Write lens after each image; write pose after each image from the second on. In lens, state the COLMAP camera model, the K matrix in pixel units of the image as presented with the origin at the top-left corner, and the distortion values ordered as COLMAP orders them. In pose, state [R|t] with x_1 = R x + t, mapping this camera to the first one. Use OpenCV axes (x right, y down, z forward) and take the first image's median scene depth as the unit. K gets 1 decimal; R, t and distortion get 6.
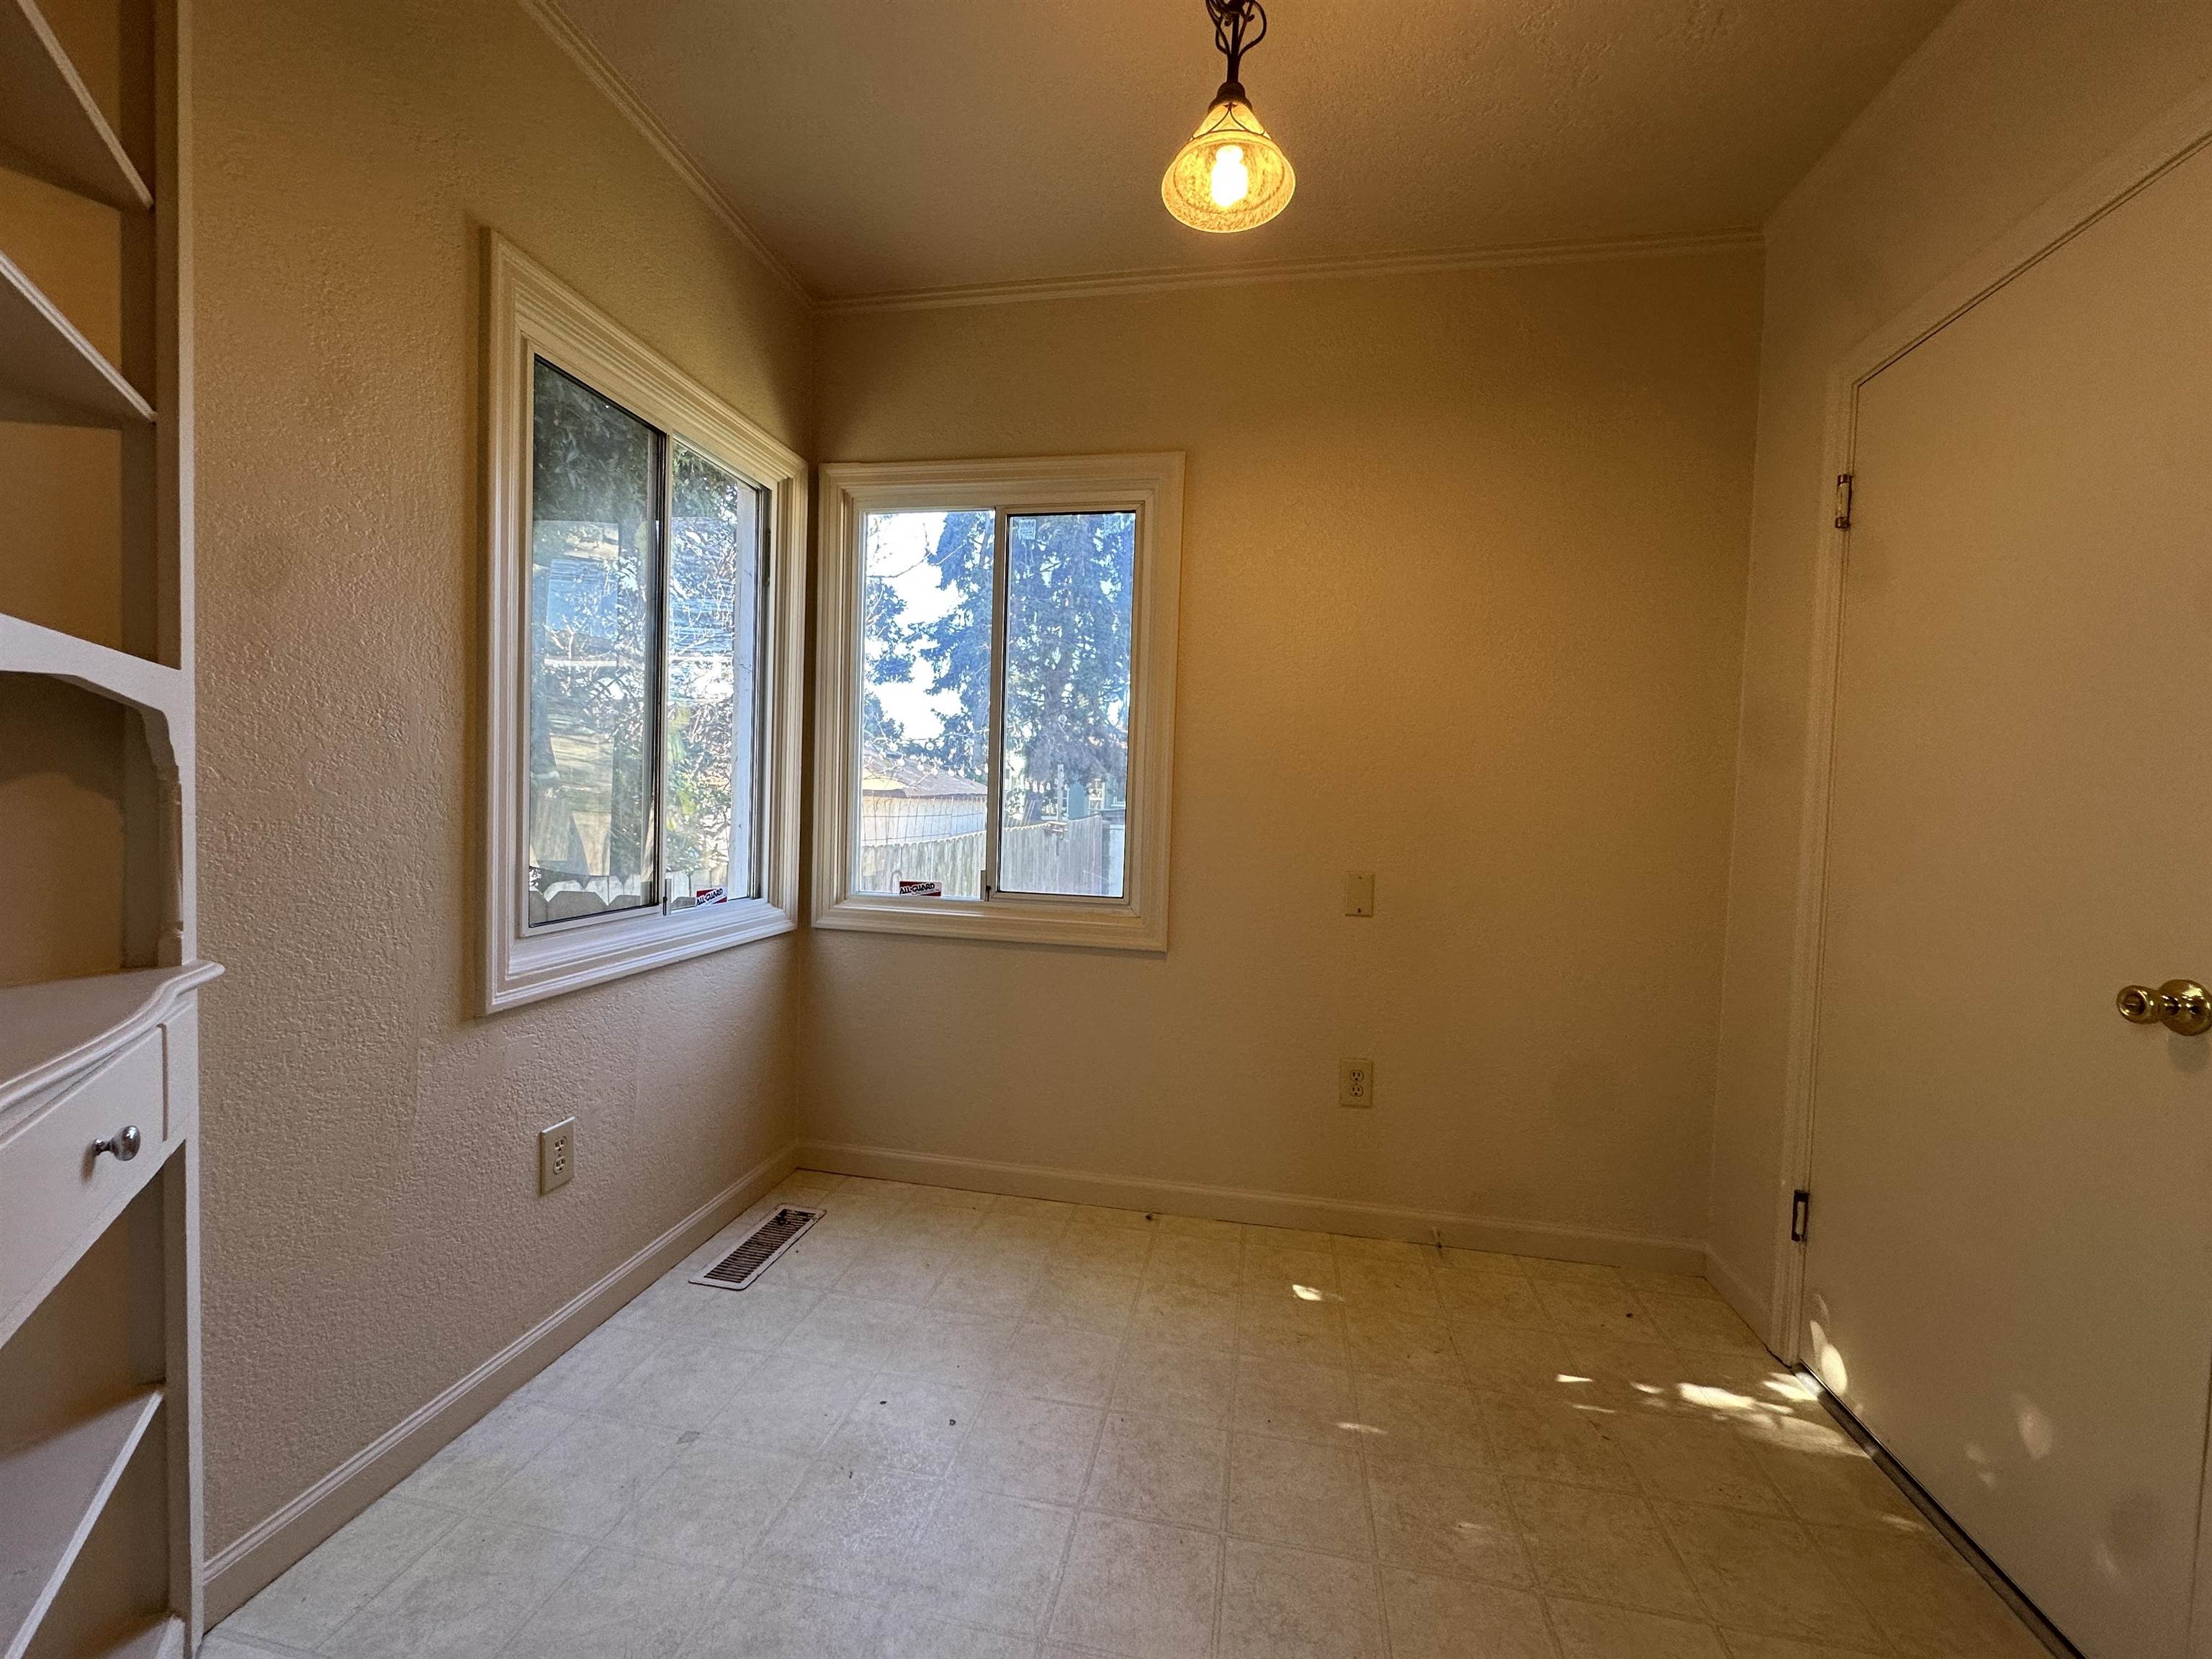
lens RADIAL K [[879.5, 0, 1101.5], [0, 879.5, 826.6], [0, 0, 1]] dist [-0.003547, 0.000965]
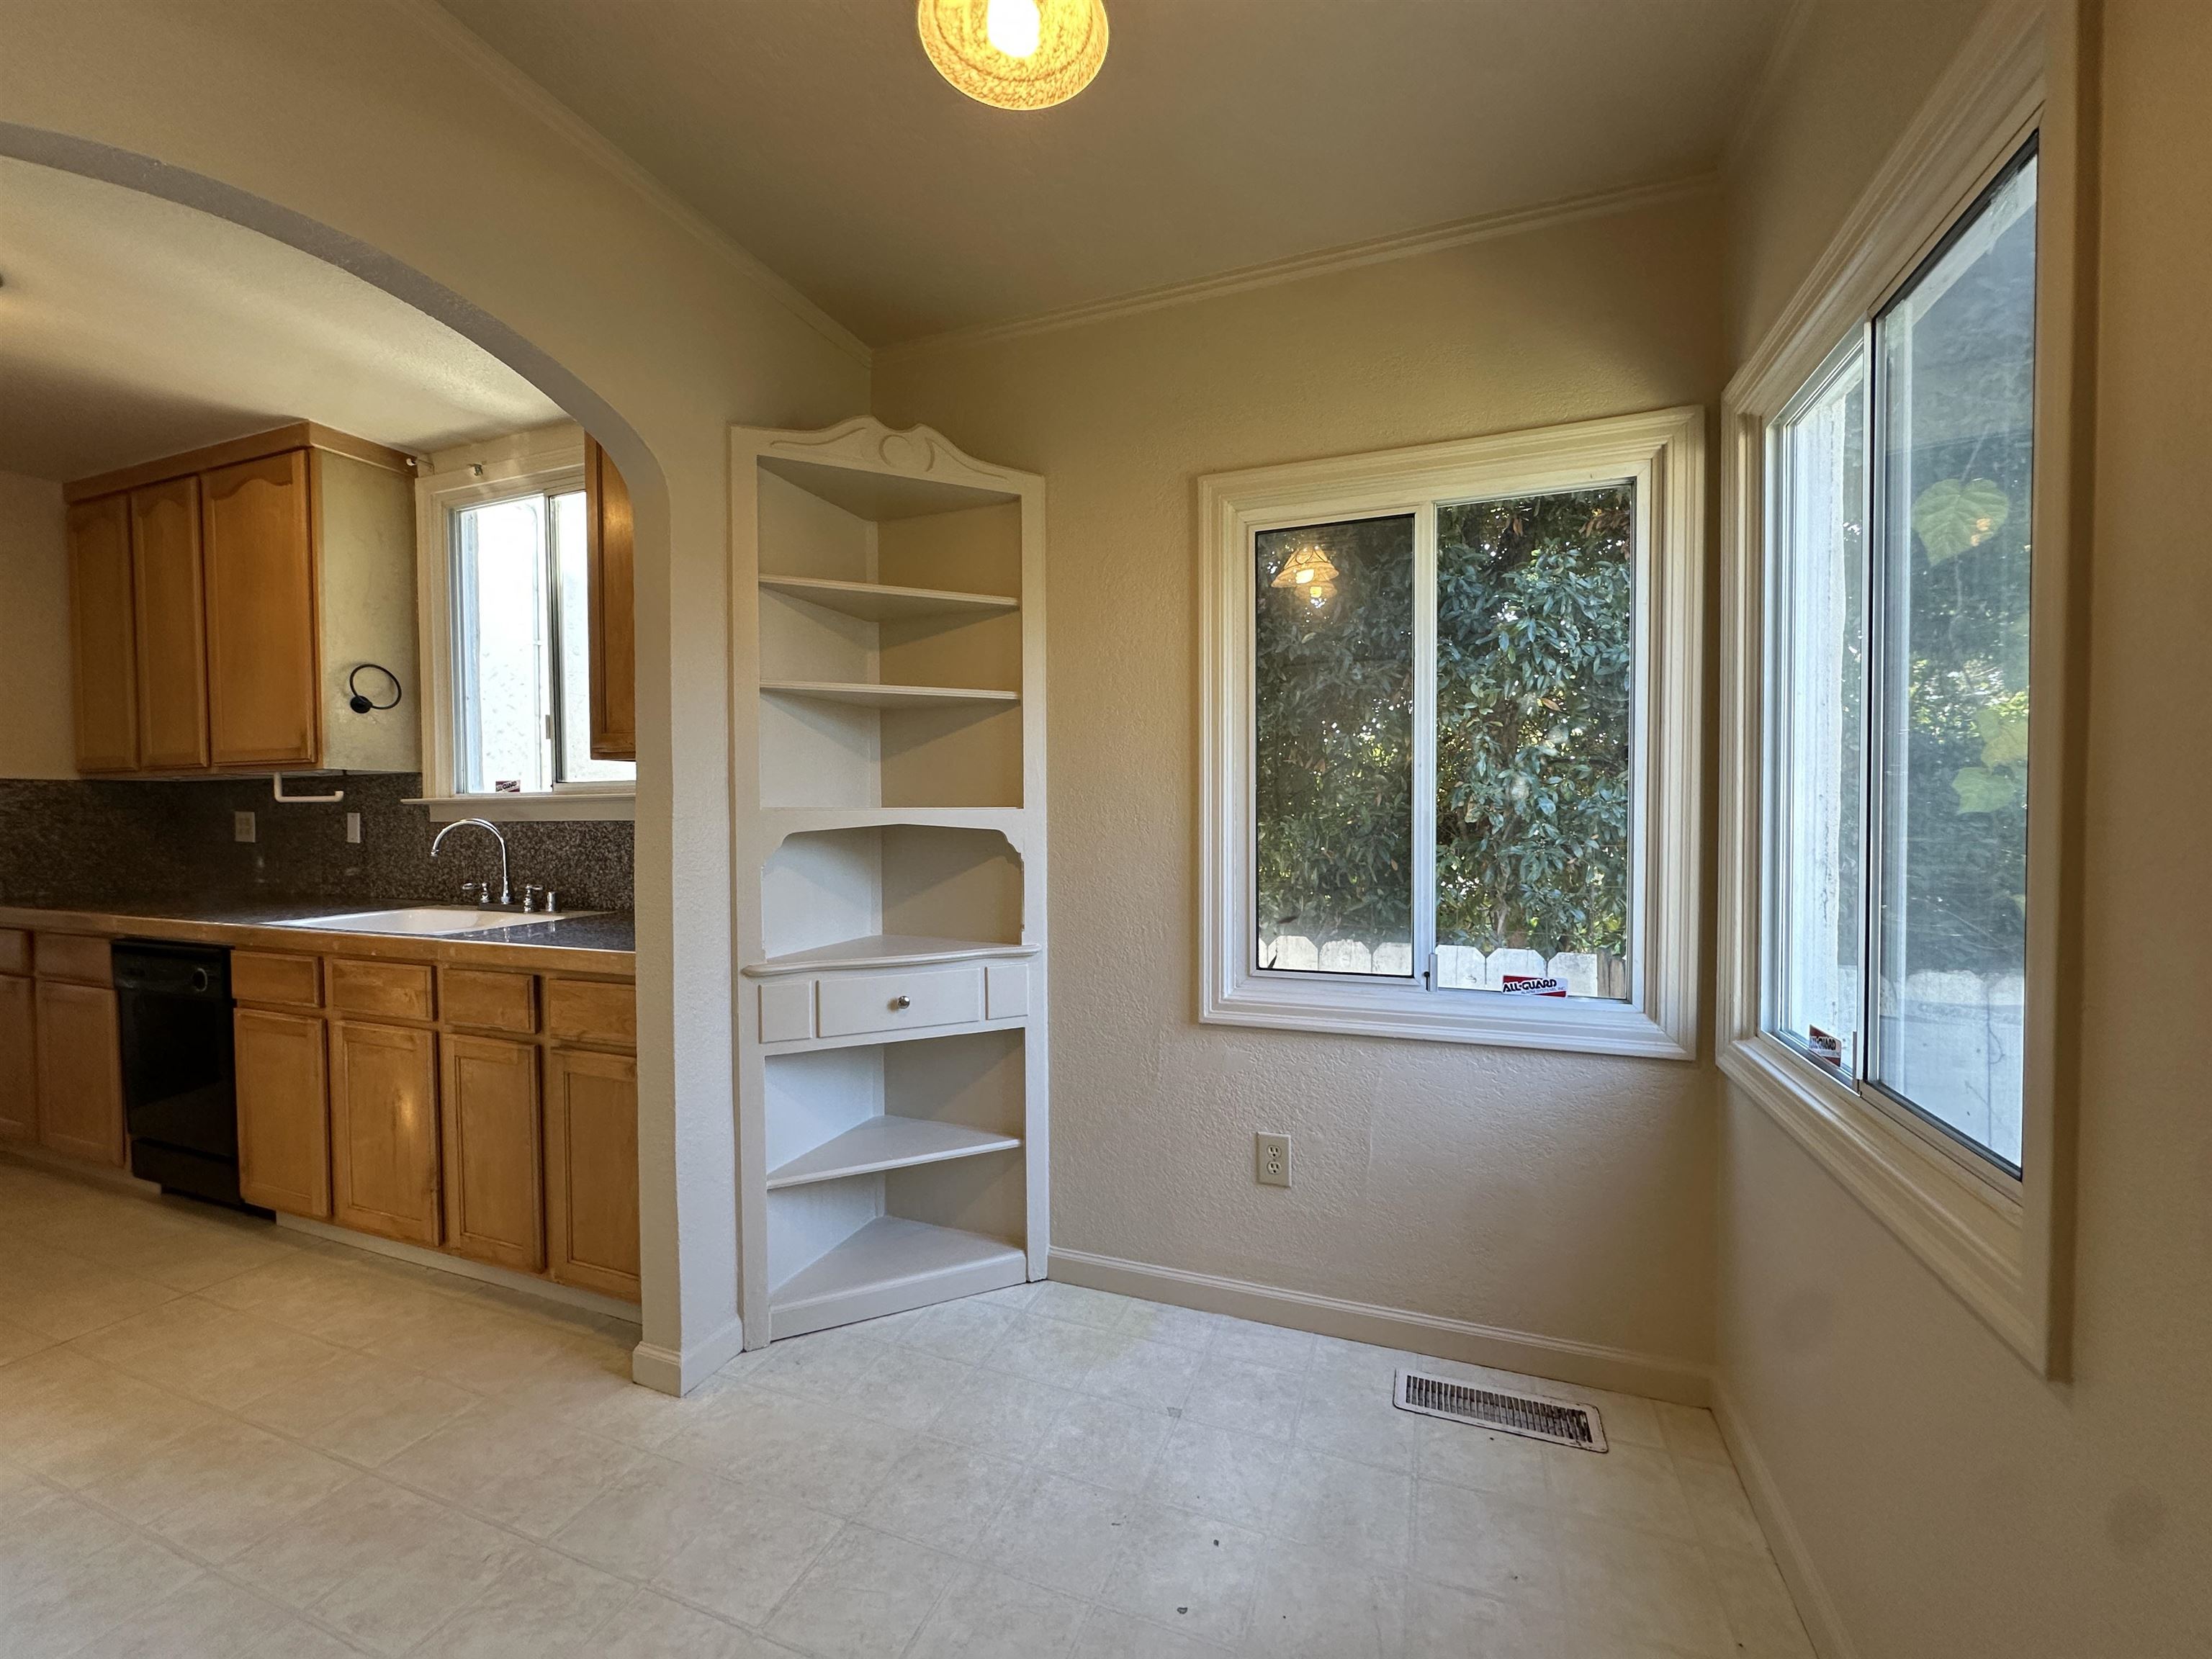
lens RADIAL K [[879.5, 0, 1110.1], [0, 879.5, 832.3], [0, 0, 1]] dist [-0.003547, 0.000965]
pose [[-0.172029, -0.013319, -0.985002, 0.549353], [-0.033937, 0.999395, -0.007586, -0.058105], [0.984507, 0.032123, -0.172377, 0.828286]]
